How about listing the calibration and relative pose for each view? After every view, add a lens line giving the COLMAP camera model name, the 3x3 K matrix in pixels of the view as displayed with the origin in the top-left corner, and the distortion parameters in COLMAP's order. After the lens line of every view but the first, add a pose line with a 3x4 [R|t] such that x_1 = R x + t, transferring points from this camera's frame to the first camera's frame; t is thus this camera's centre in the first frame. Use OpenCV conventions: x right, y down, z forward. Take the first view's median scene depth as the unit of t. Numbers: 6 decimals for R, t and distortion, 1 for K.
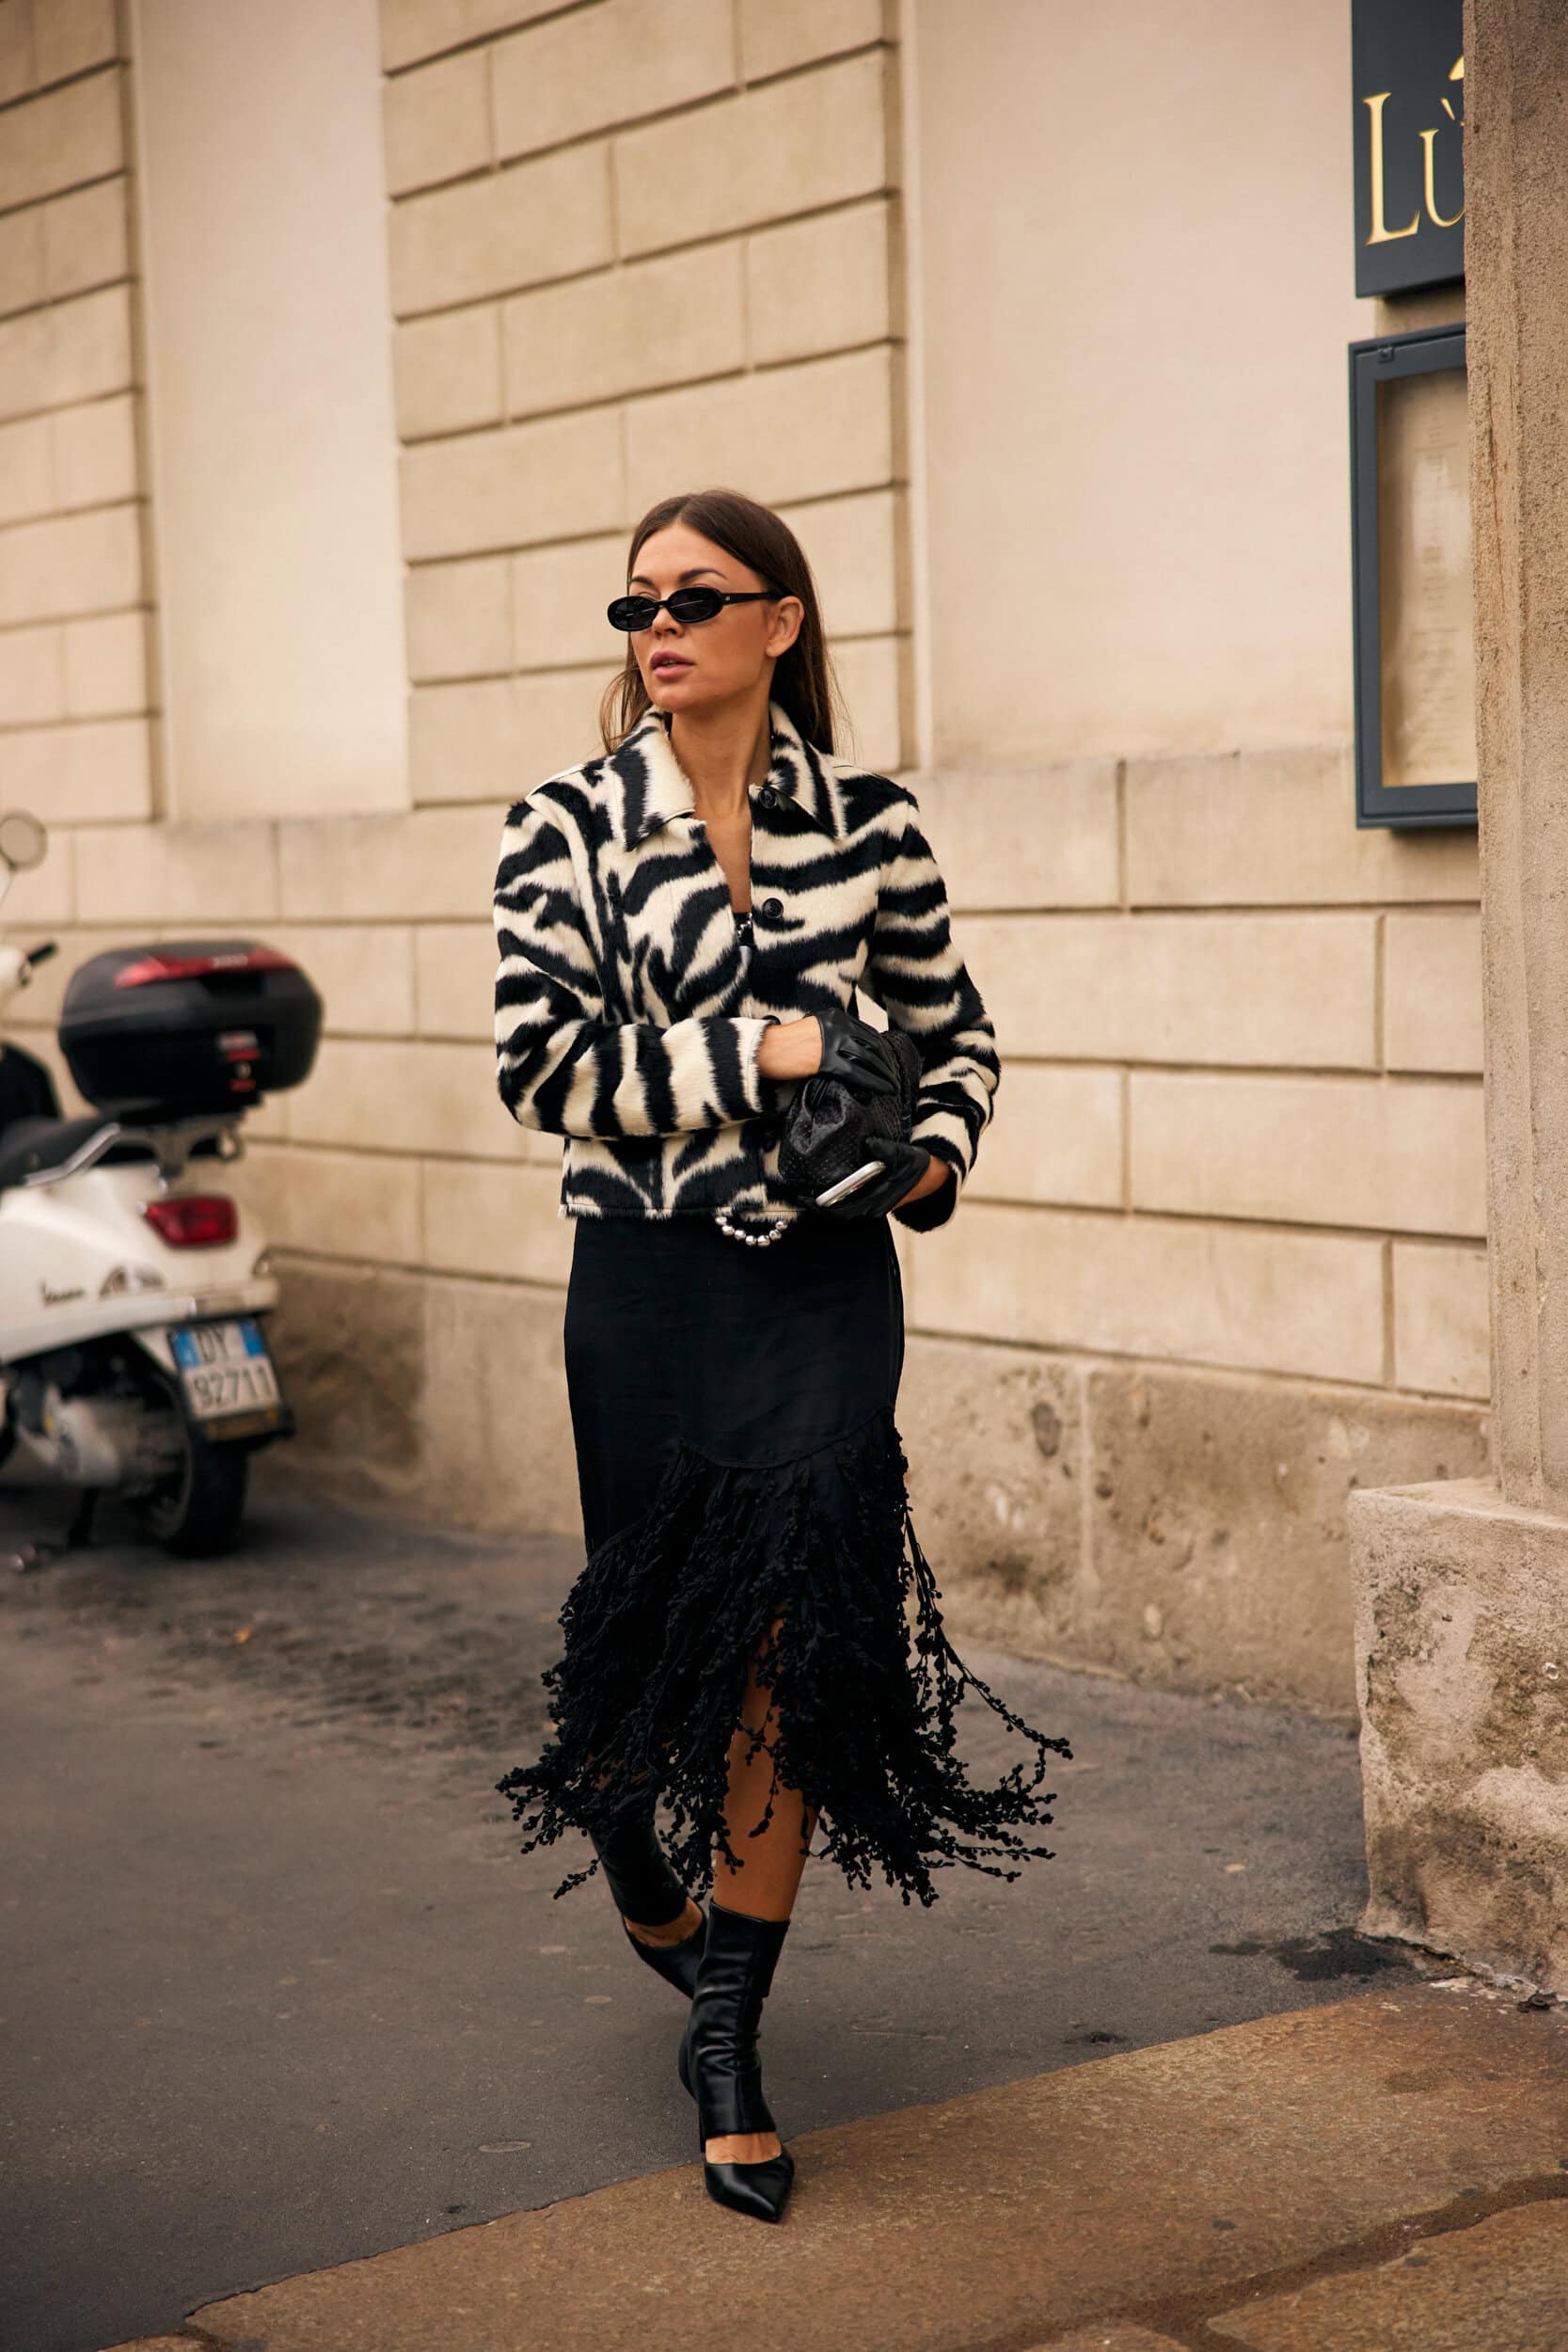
lens RADIAL K [[4283.3, 0, 828.6], [0, 4283.3, 1173.2], [0, 0, 1]] dist [0.208440, 0.000000]
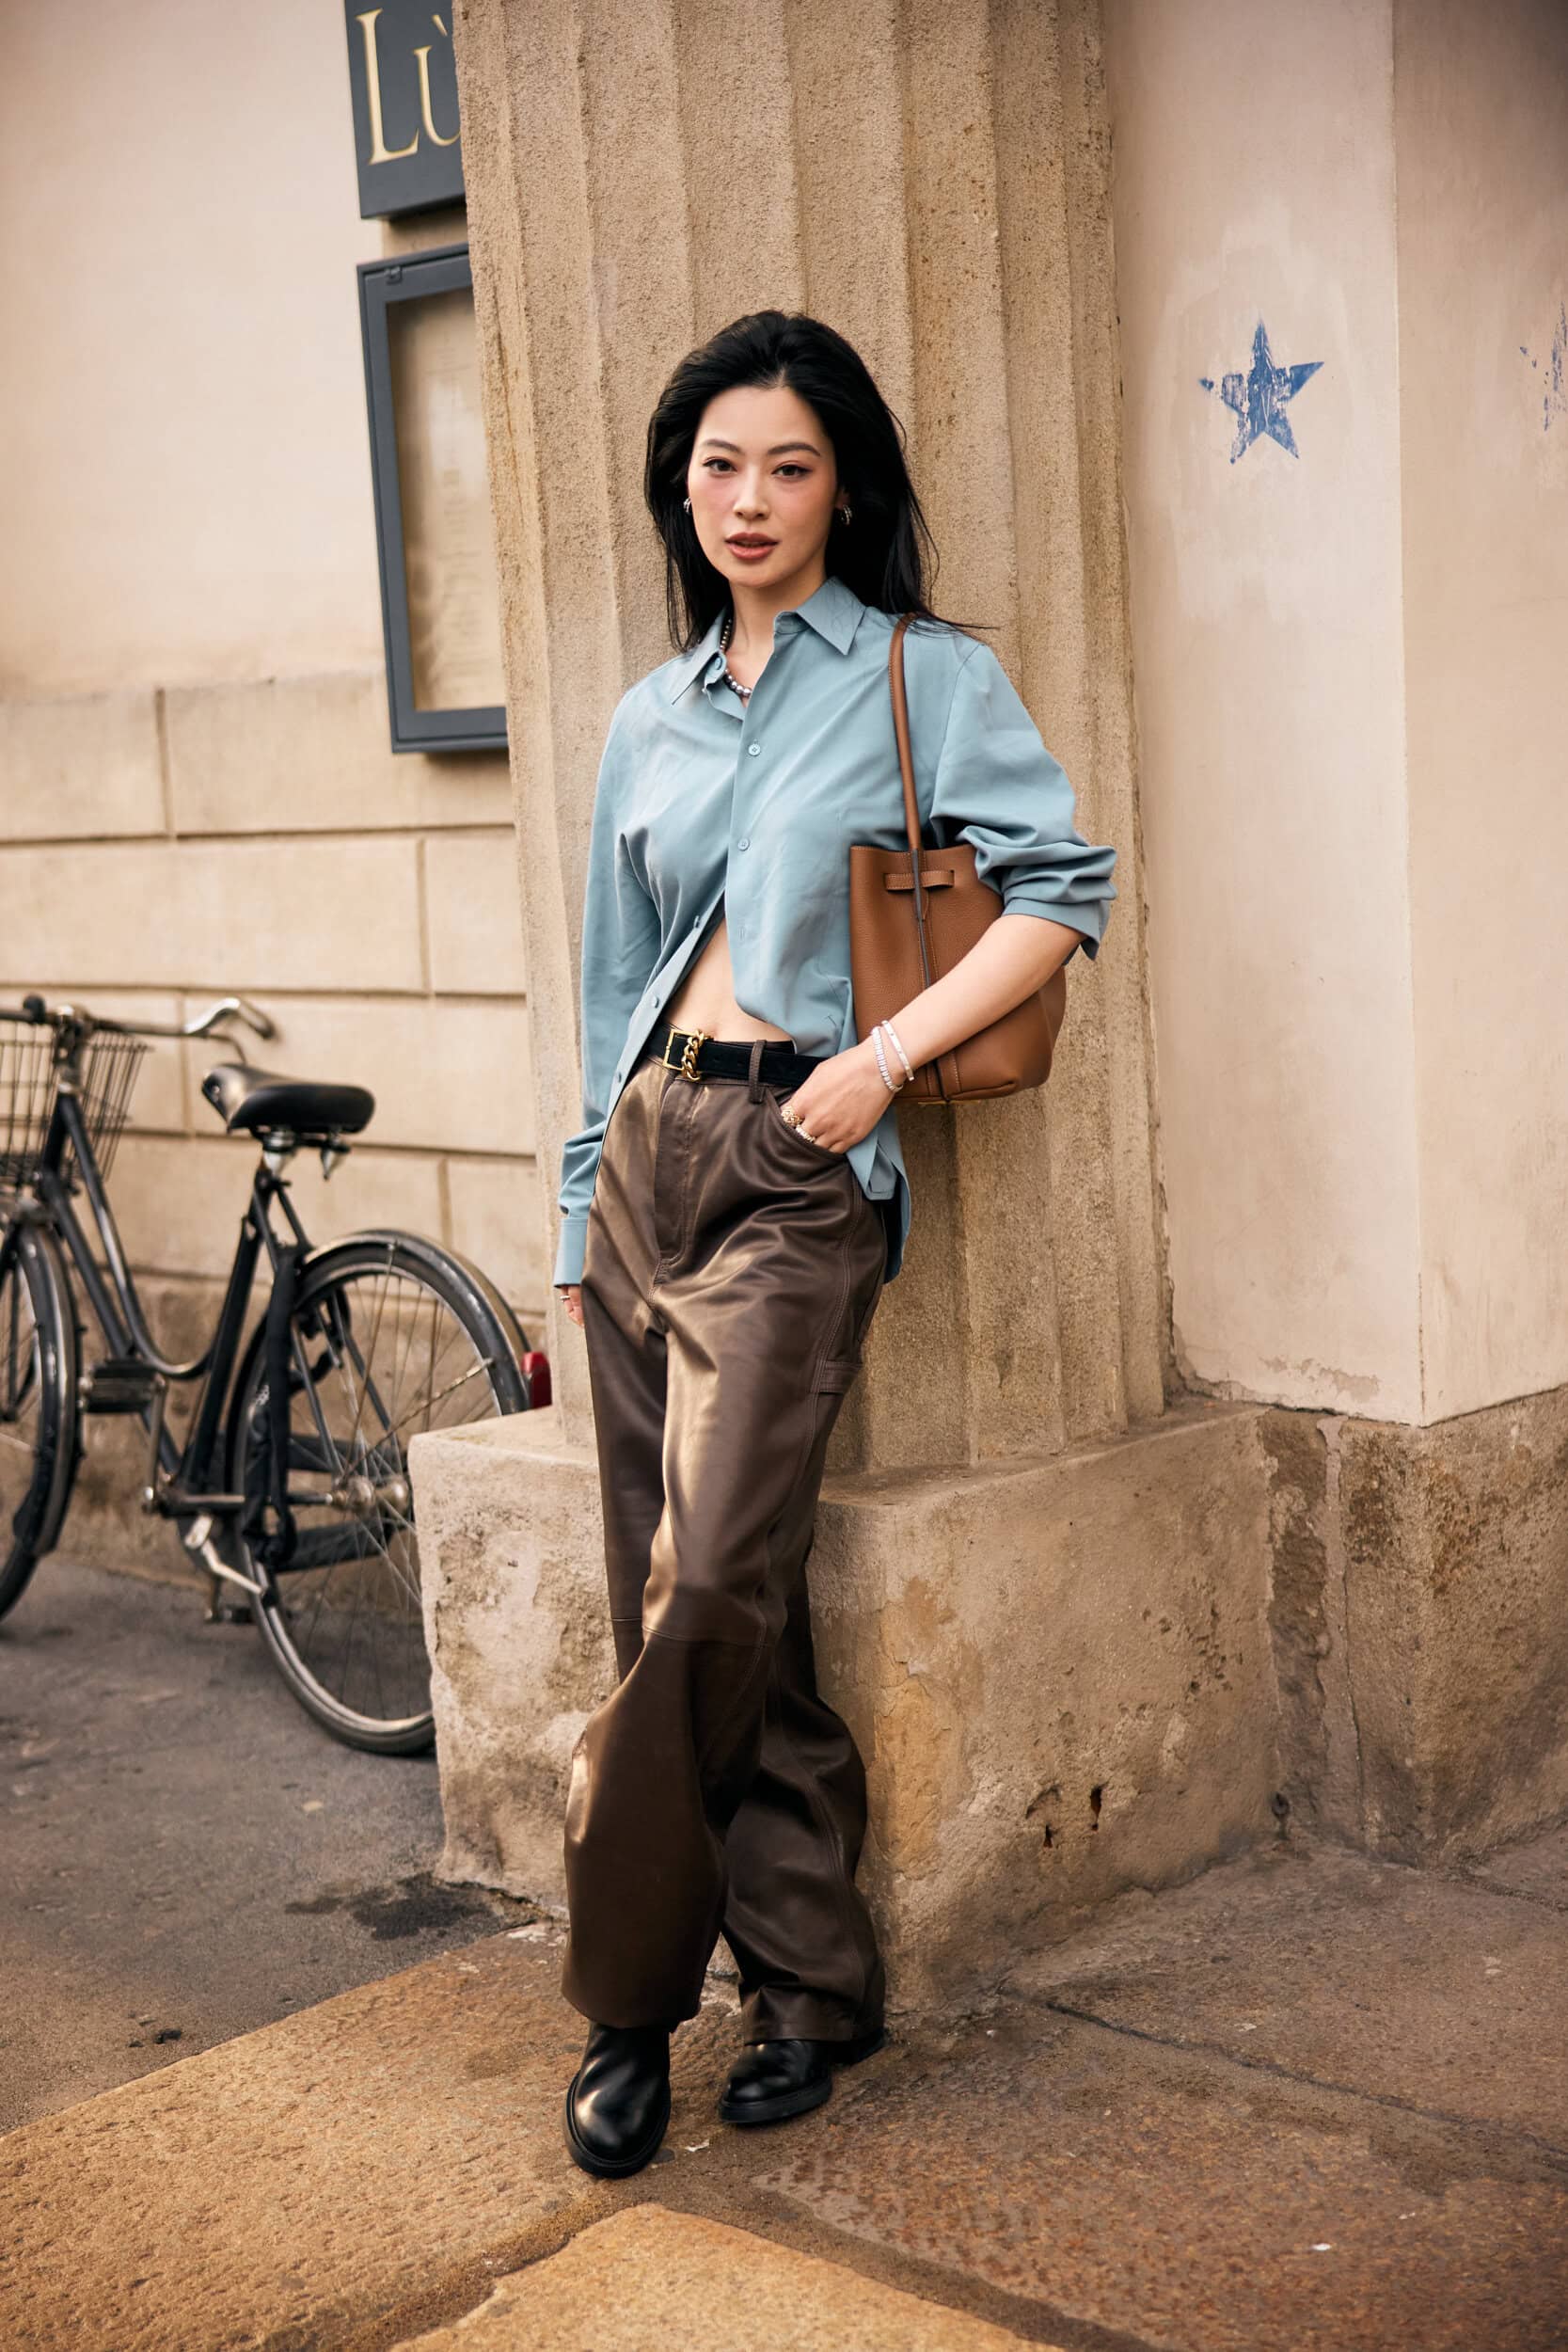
lens RADIAL K [[3421.6, 0, 736.3], [0, 3421.6, 1196.4], [0, 0, 1]] dist [0.095212, 0.000000]
pose [[0.977329, -0.050786, 0.205545, 0.030046], [0.040348, 0.997689, 0.054661, -0.016772], [-0.207846, -0.045129, 0.977120, 0.186888]]
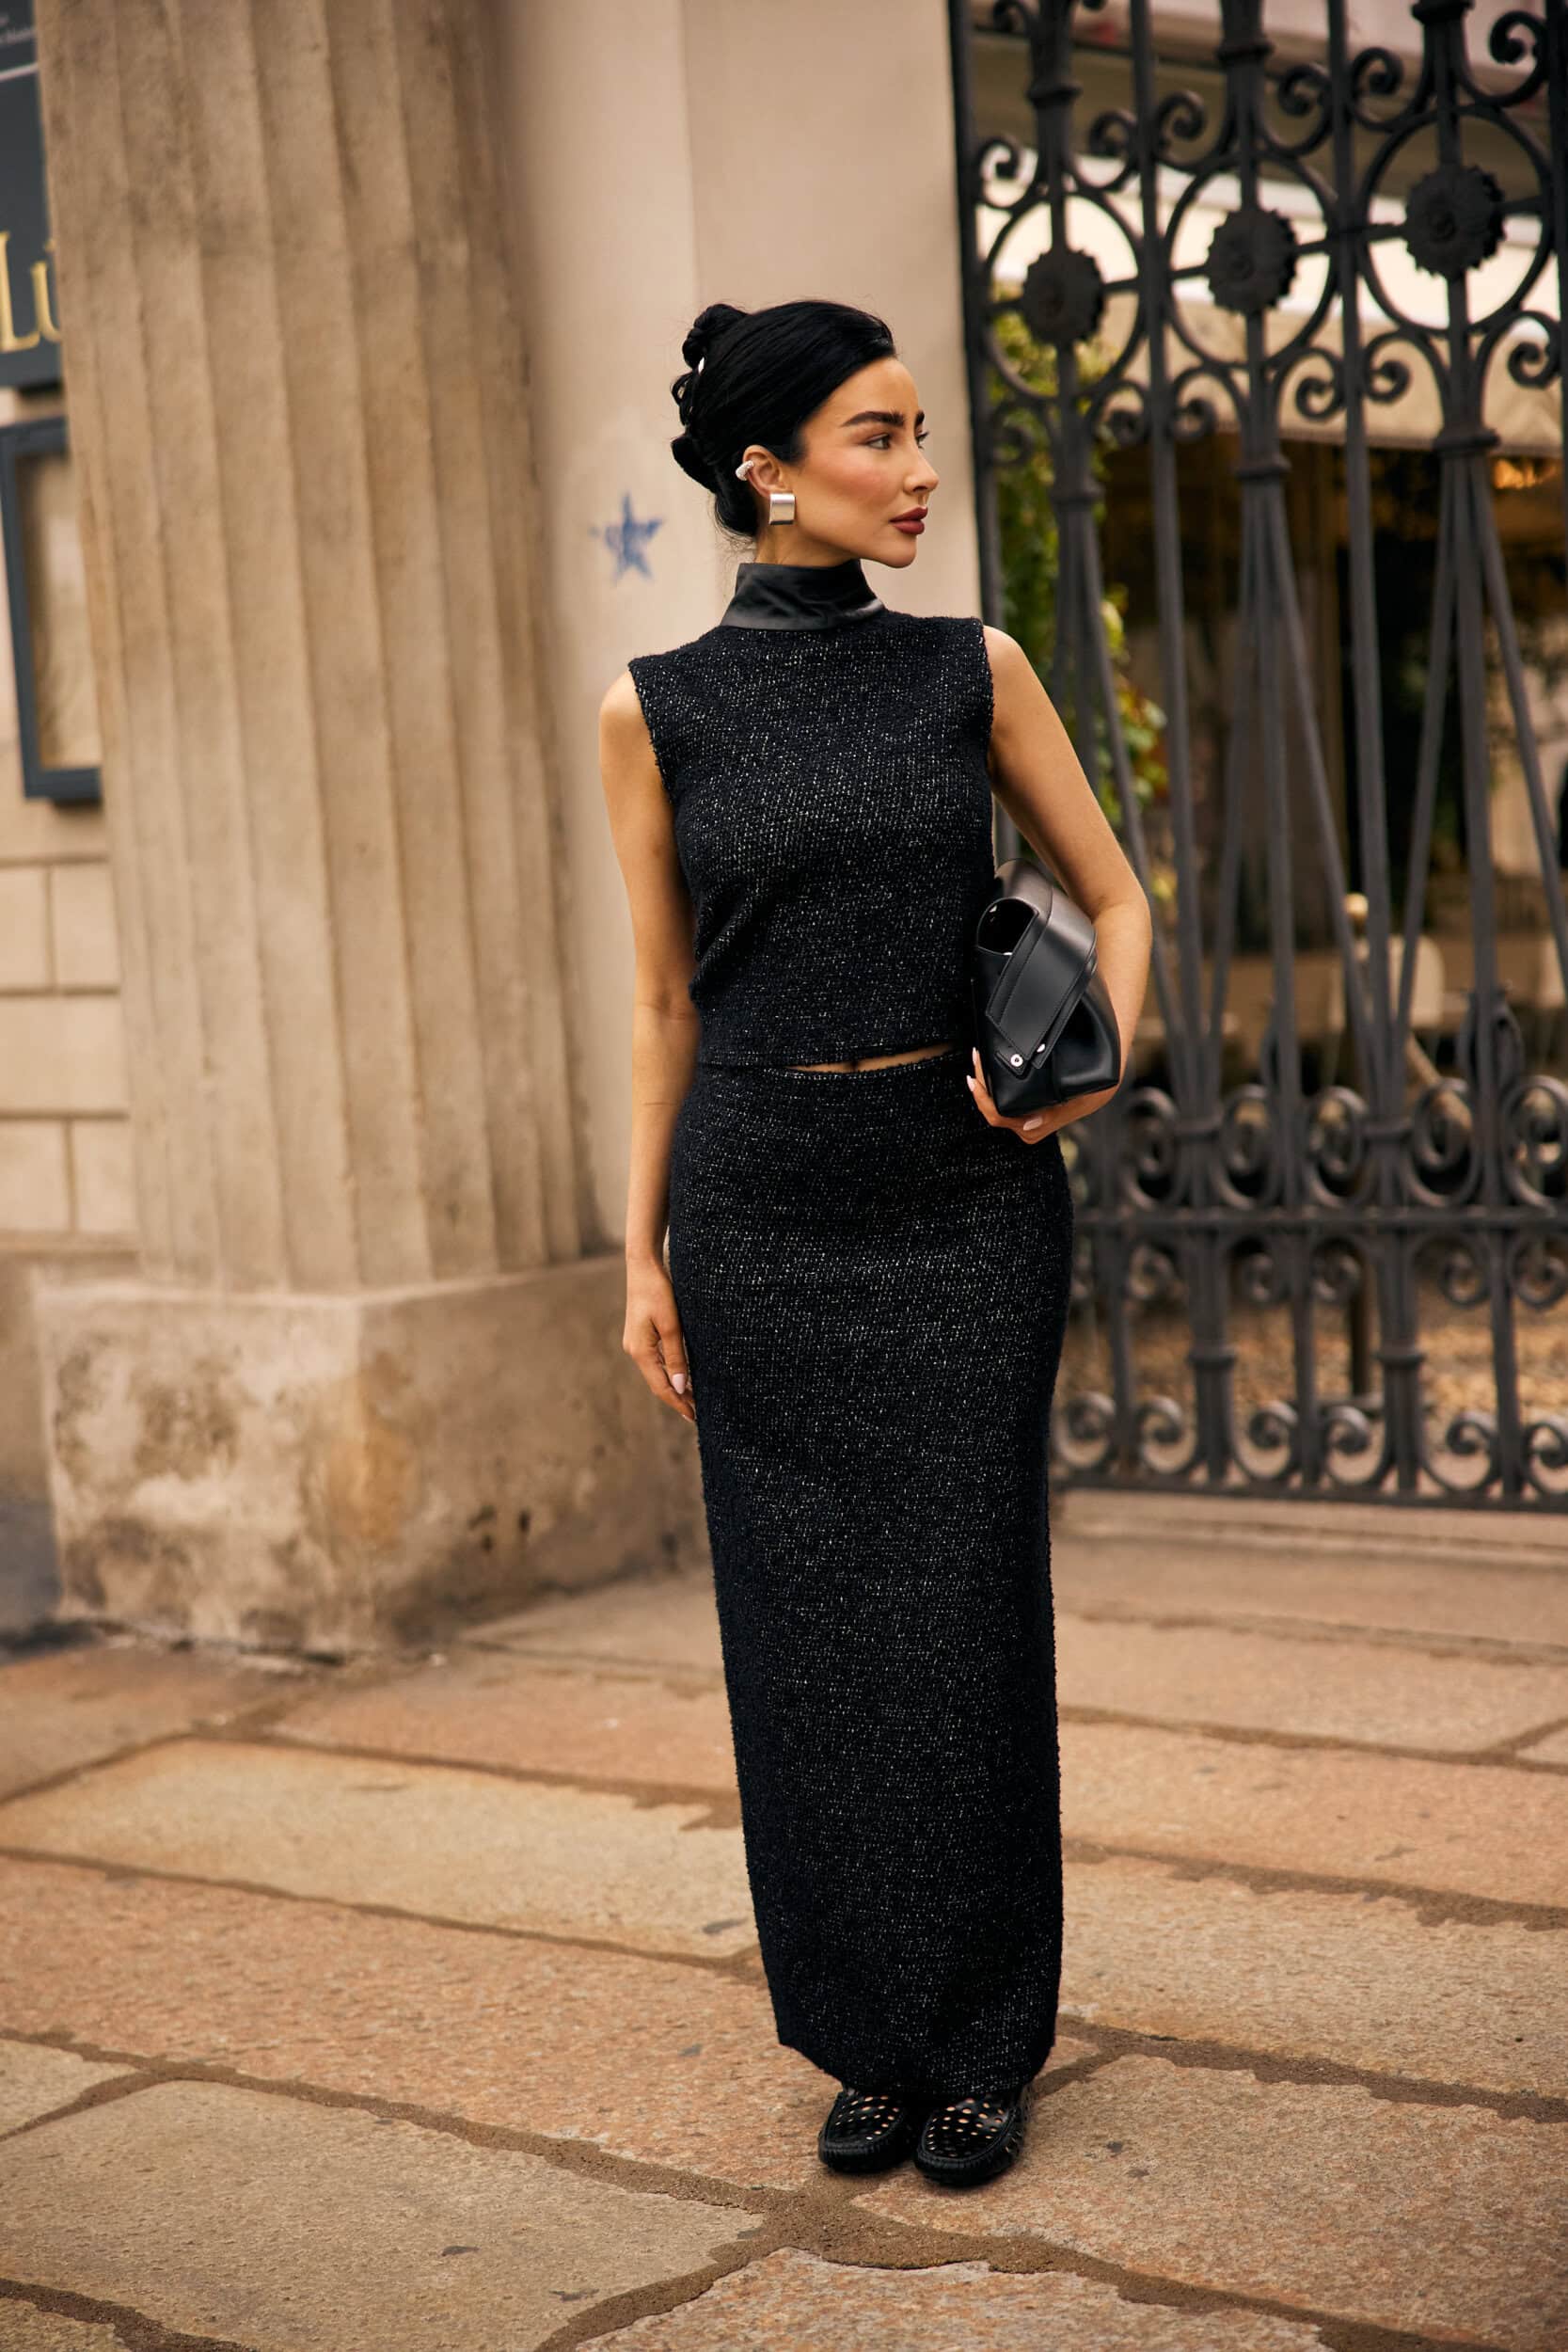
lens RADIAL K [[4283.3, 0, 711.1], [0, 4283.3, 1165.4], [0, 0, 1]] dist [0.208440, 0.000000]
pose [[0.965981, -0.050011, 0.253733, -0.010919], [0.051969, 0.998648, -0.001013, 0.039190], [-0.253339, 0.014165, 0.967274, -0.287915]]
